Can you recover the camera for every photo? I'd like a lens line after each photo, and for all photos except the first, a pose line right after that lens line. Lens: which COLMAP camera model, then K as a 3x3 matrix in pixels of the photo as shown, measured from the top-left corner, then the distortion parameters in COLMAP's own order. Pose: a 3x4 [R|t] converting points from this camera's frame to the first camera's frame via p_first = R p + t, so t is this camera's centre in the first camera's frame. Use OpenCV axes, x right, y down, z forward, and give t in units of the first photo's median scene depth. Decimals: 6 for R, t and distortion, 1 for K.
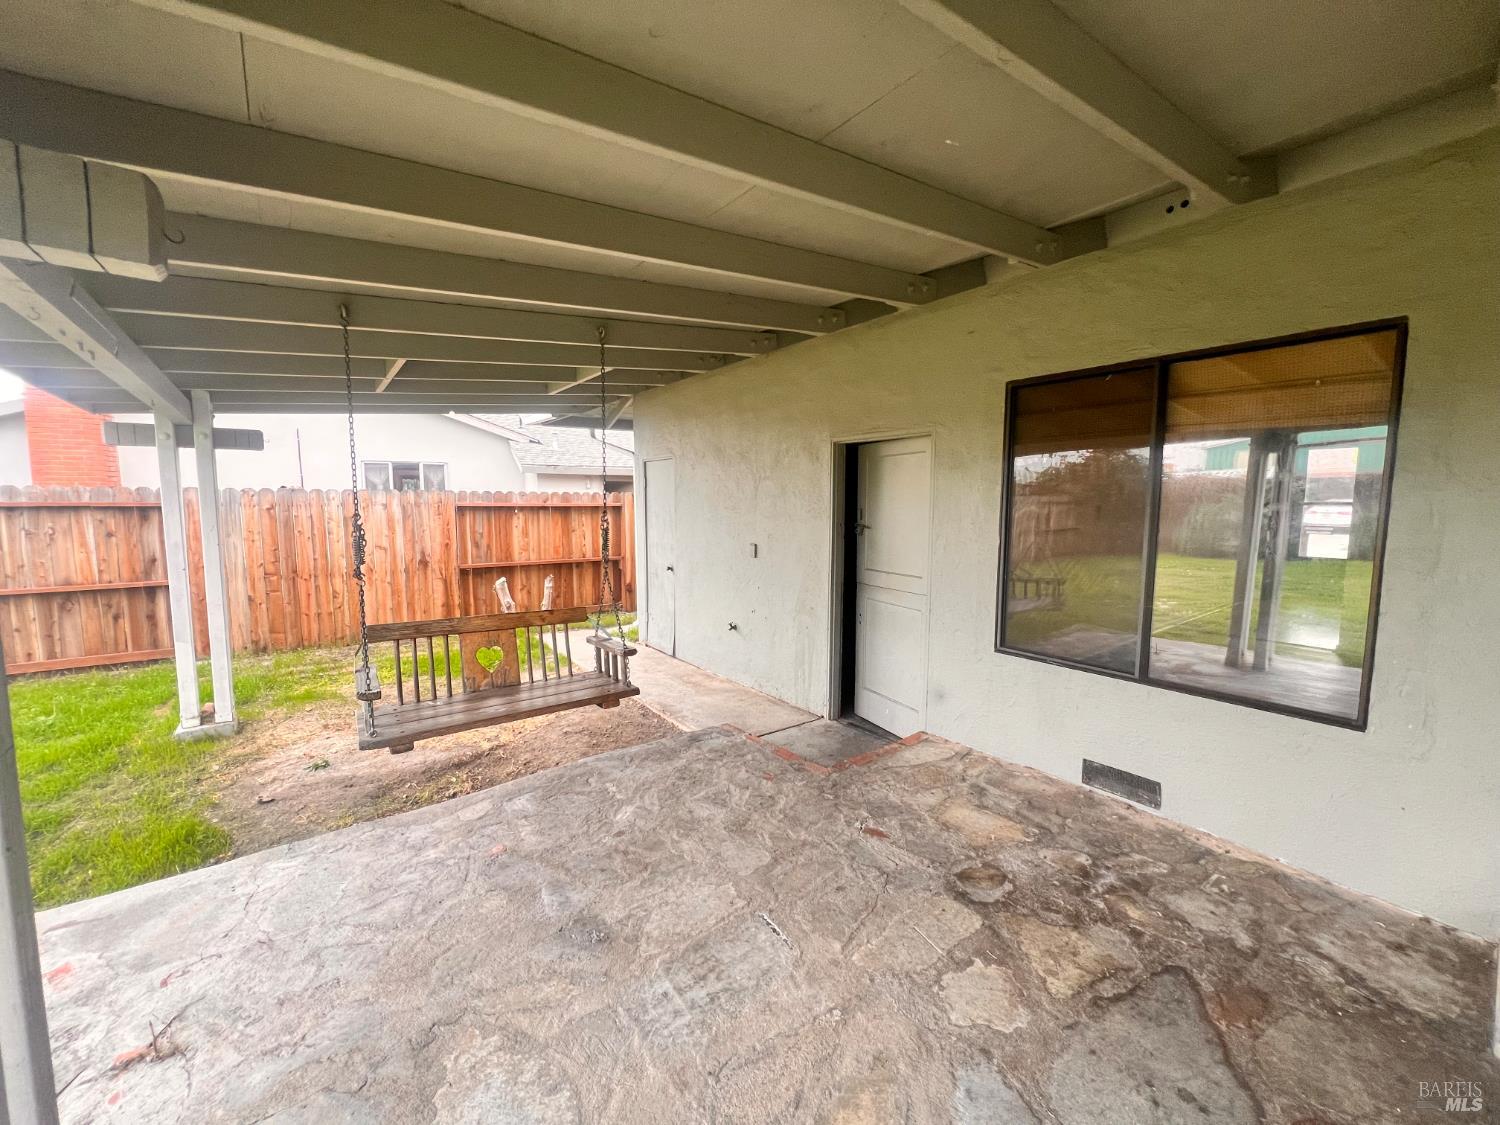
lens RADIAL K [[599.1, 0, 750.4], [0, 599.1, 561.6], [0, 0, 1]] dist [-0.002809, 0.000129]
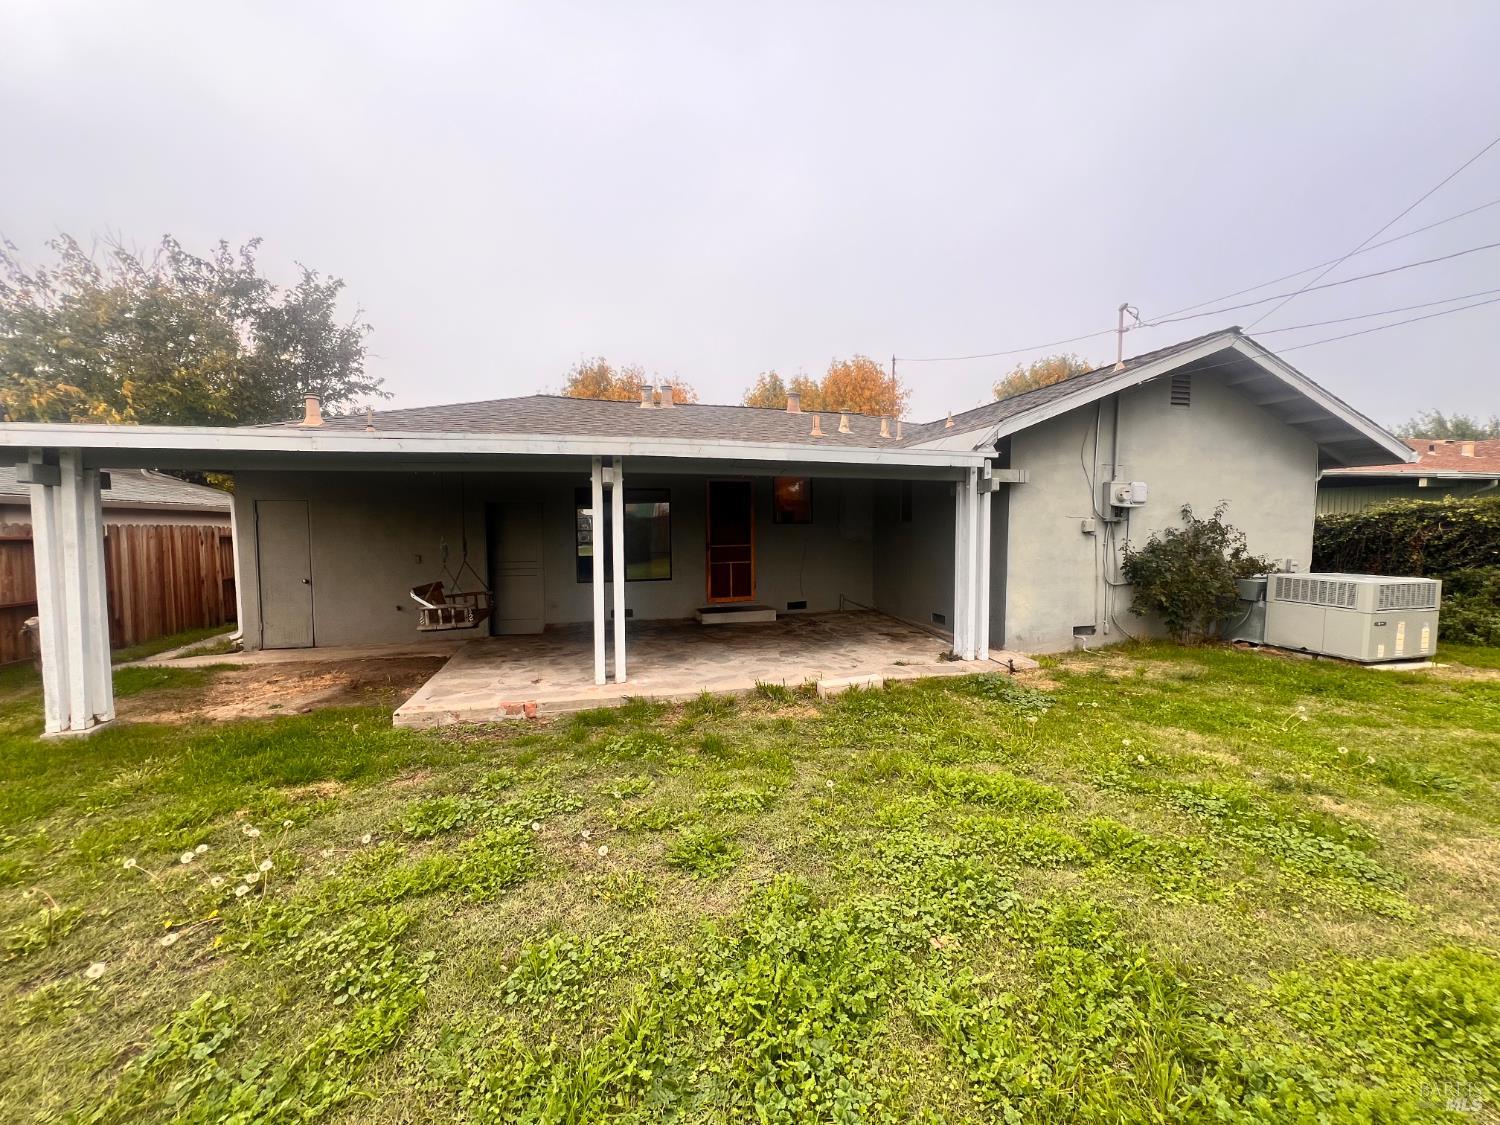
lens RADIAL K [[599.1, 0, 750.4], [0, 599.1, 561.6], [0, 0, 1]] dist [-0.002809, 0.000129]
pose [[0.362244, -0.053445, 0.930550, -0.960420], [0.103501, 0.994487, 0.016826, 0.044907], [-0.926319, 0.090218, 0.365779, -0.392131]]
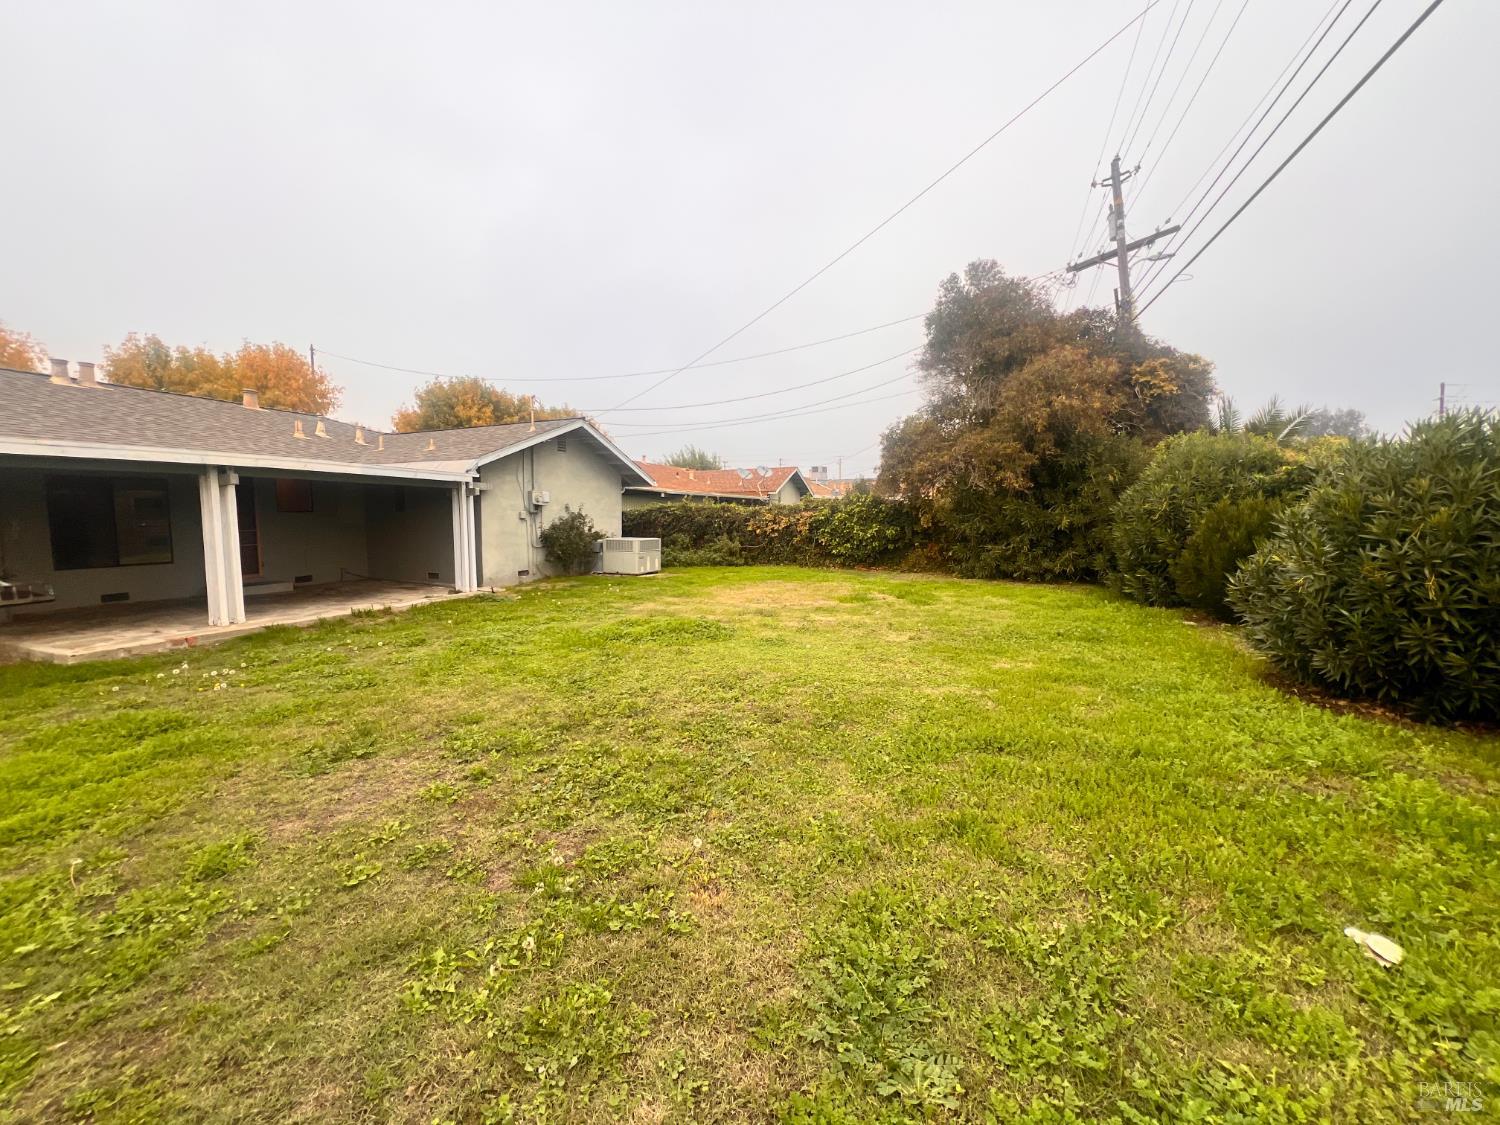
lens RADIAL K [[599.1, 0, 750.4], [0, 599.1, 561.6], [0, 0, 1]] dist [-0.002809, 0.000129]
pose [[-0.527229, -0.063862, 0.847320, -1.852830], [0.092490, 0.986934, 0.131934, 0.021792], [-0.844674, 0.147928, -0.514434, -0.151475]]
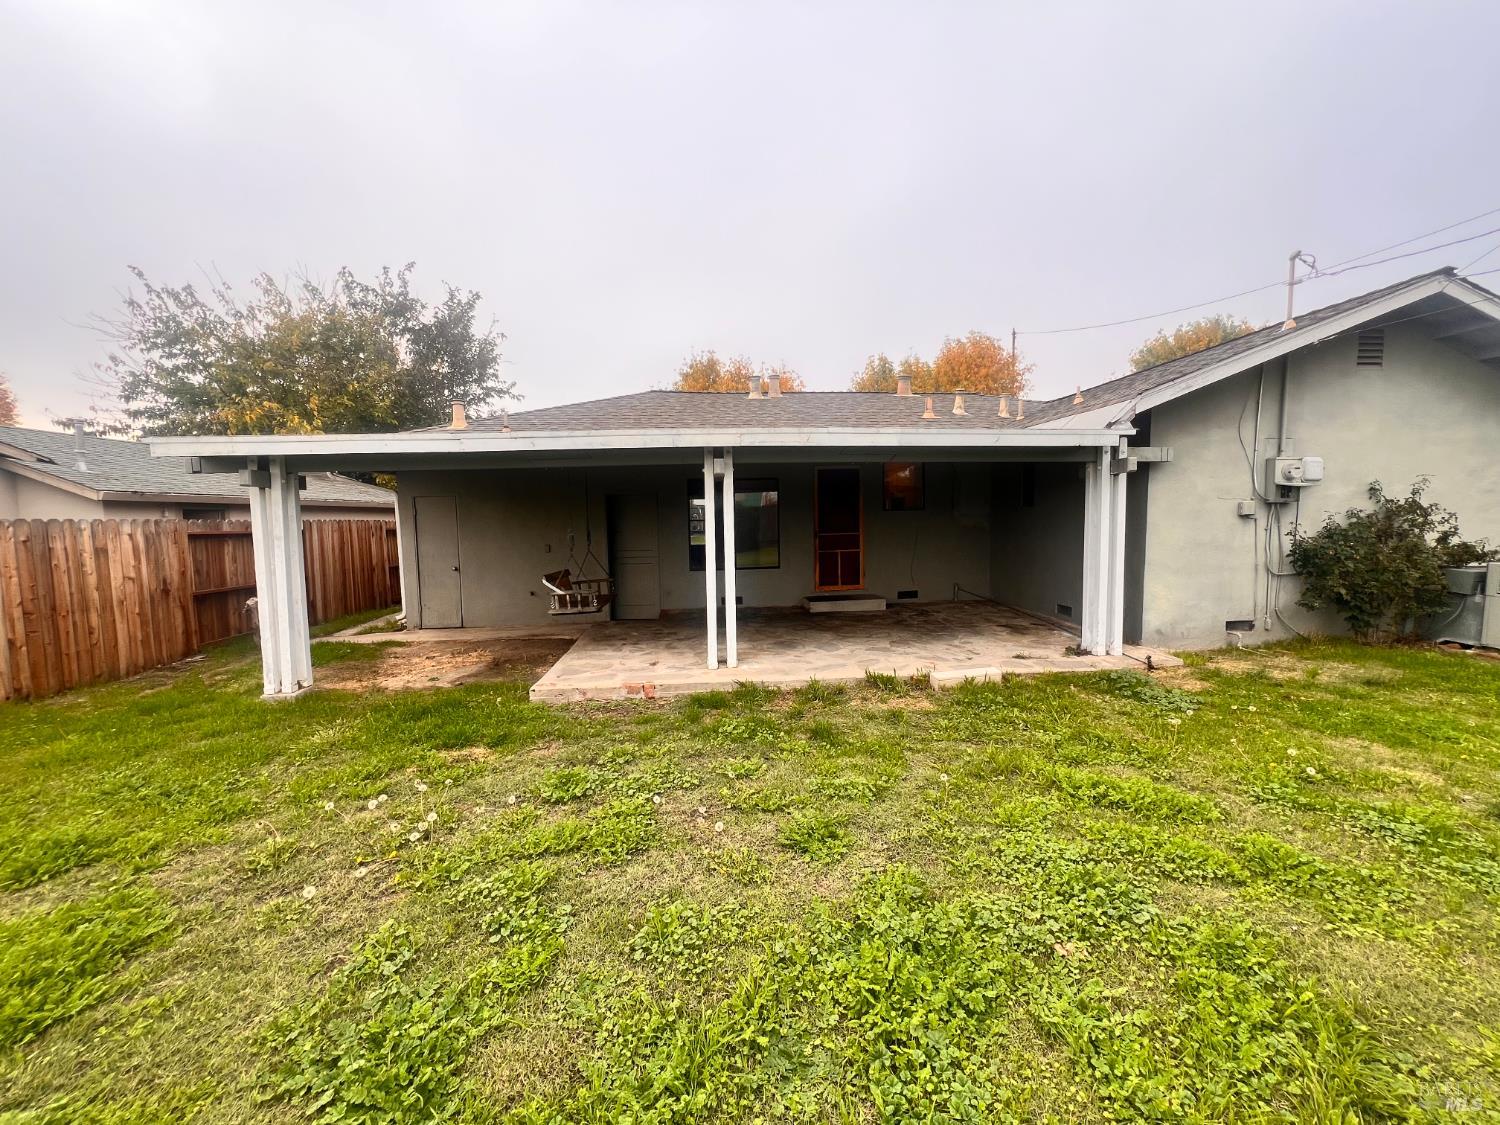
lens RADIAL K [[599.1, 0, 750.4], [0, 599.1, 561.6], [0, 0, 1]] dist [-0.002809, 0.000129]
pose [[0.520757, -0.071540, 0.850702, -0.965649], [0.108253, 0.993972, 0.017321, 0.044598], [-0.846813, 0.083071, 0.525363, -0.390807]]
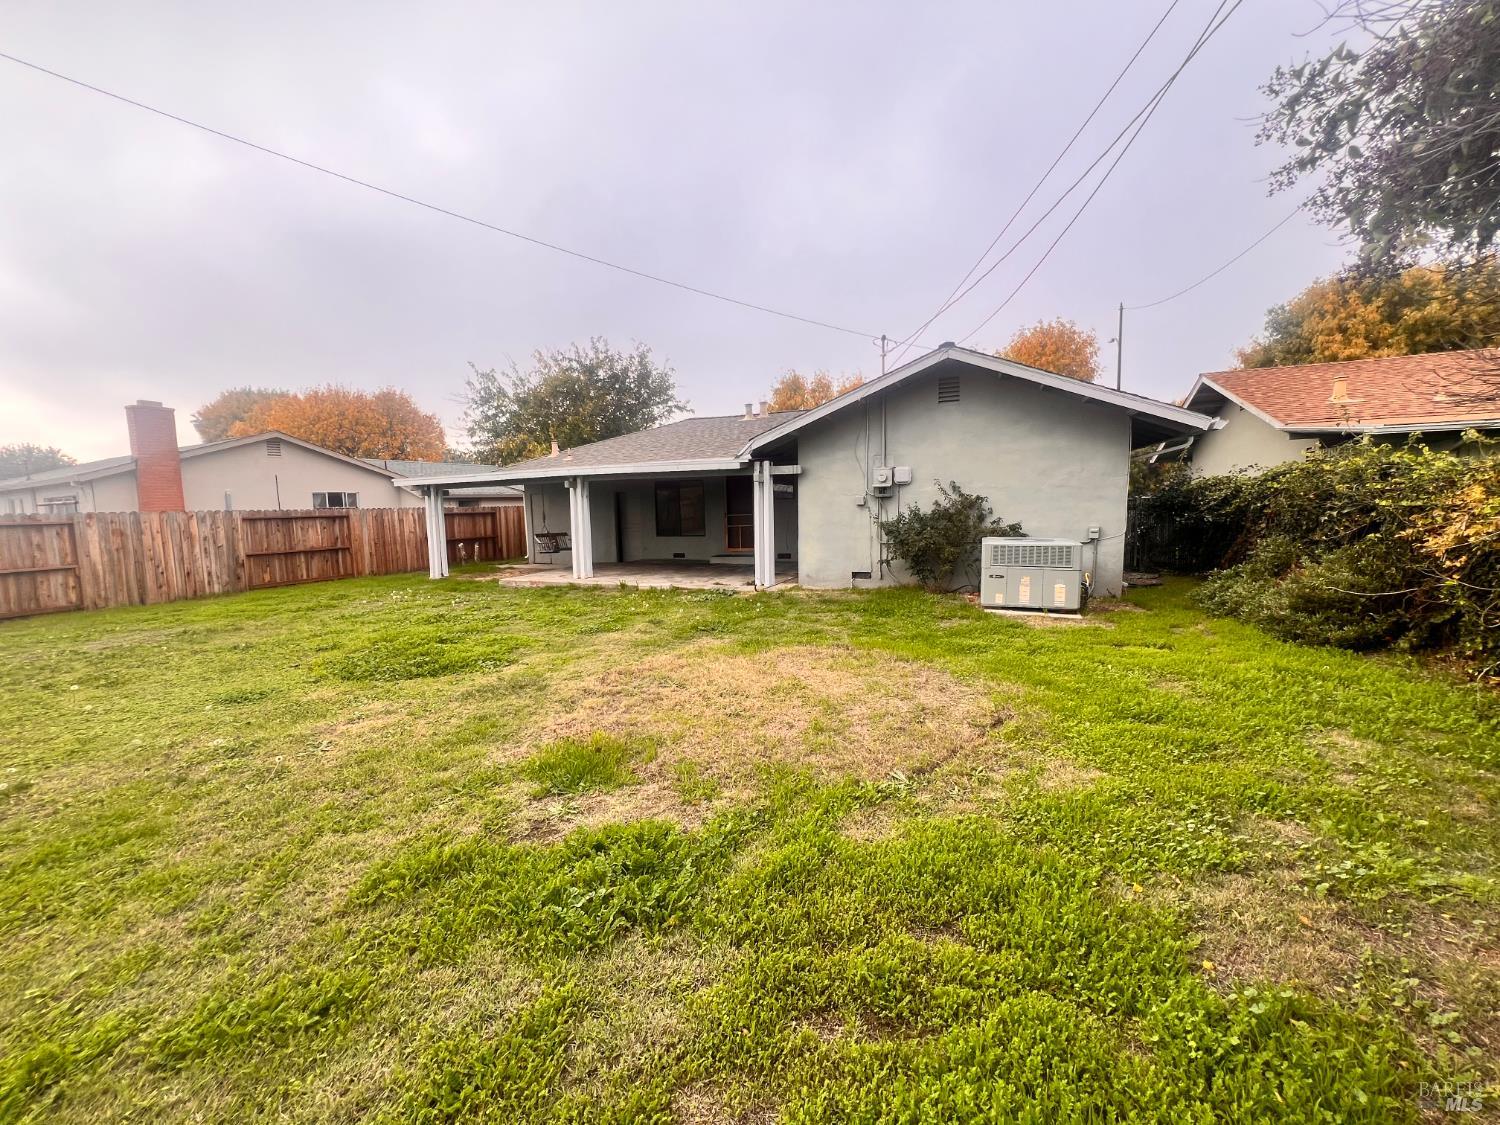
lens RADIAL K [[599.1, 0, 750.4], [0, 599.1, 561.6], [0, 0, 1]] dist [-0.002809, 0.000129]
pose [[0.851312, -0.073802, 0.519442, -0.752337], [0.080626, 0.996699, 0.009474, 0.188772], [-0.518427, 0.033815, 0.854453, -1.809974]]
